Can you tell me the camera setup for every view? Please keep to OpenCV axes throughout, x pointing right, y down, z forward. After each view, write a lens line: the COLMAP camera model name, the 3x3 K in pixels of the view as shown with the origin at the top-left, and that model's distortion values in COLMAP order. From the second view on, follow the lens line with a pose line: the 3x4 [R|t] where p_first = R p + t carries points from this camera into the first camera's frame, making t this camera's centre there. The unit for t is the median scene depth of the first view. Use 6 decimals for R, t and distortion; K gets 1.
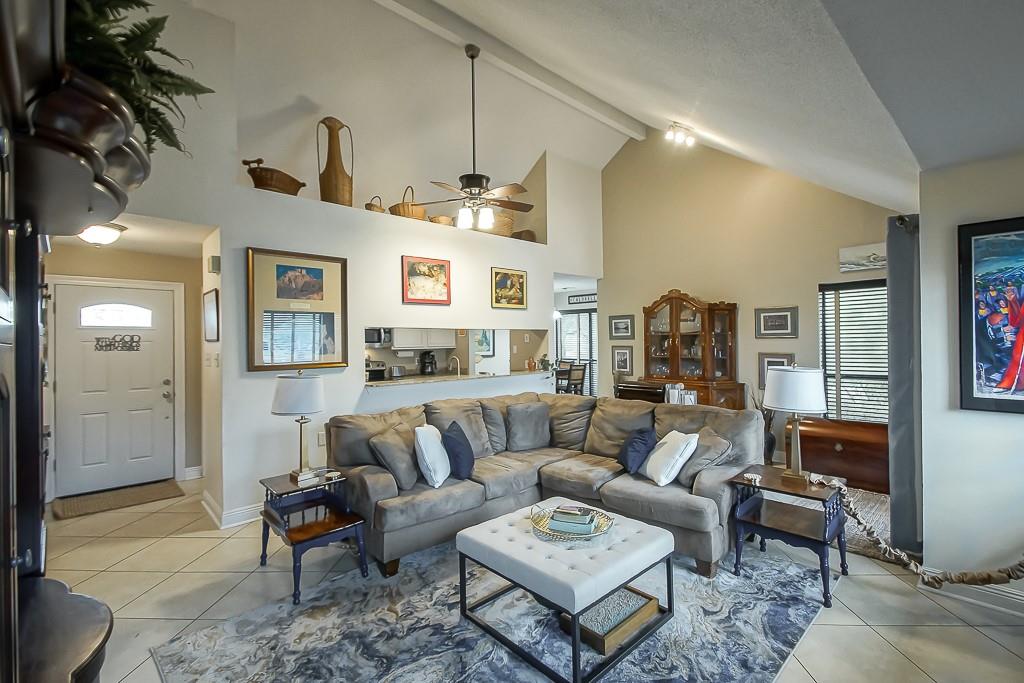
lens RADIAL K [[456.7, 0, 517.7], [0, 456.7, 339.4], [0, 0, 1]] dist [0.000393, -0.000149]
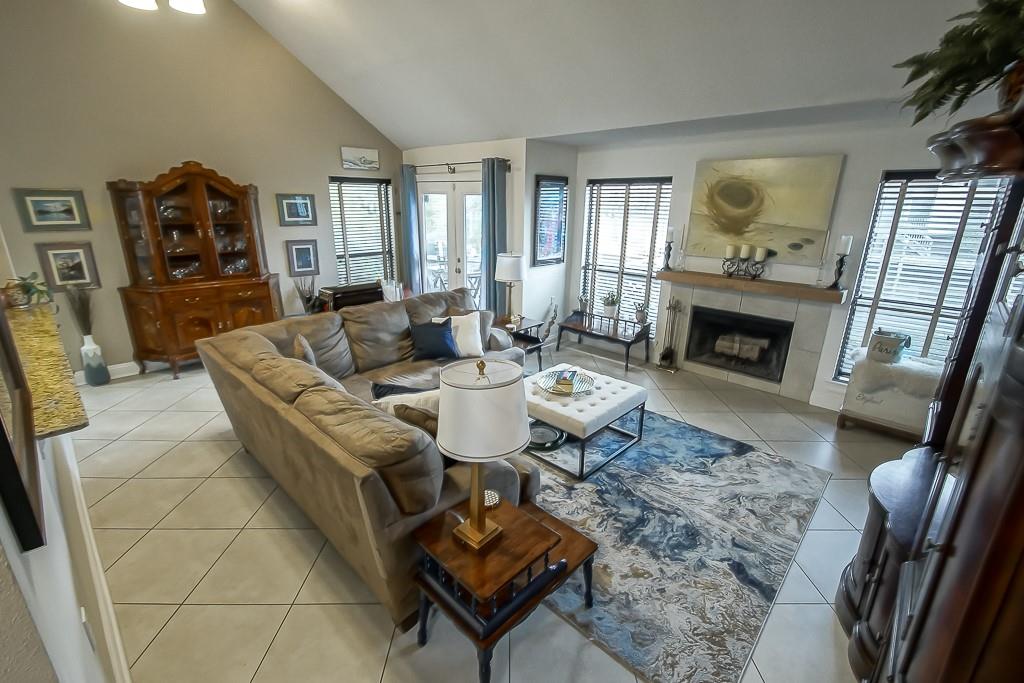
lens RADIAL K [[456.7, 0, 517.1], [0, 456.7, 343.4], [0, 0, 1]] dist [0.000393, -0.000149]
pose [[-0.065271, -0.288590, 0.955225, -0.424069], [-0.017666, 0.957451, 0.288055, -0.042366], [-0.997711, 0.001926, -0.067592, 0.445591]]
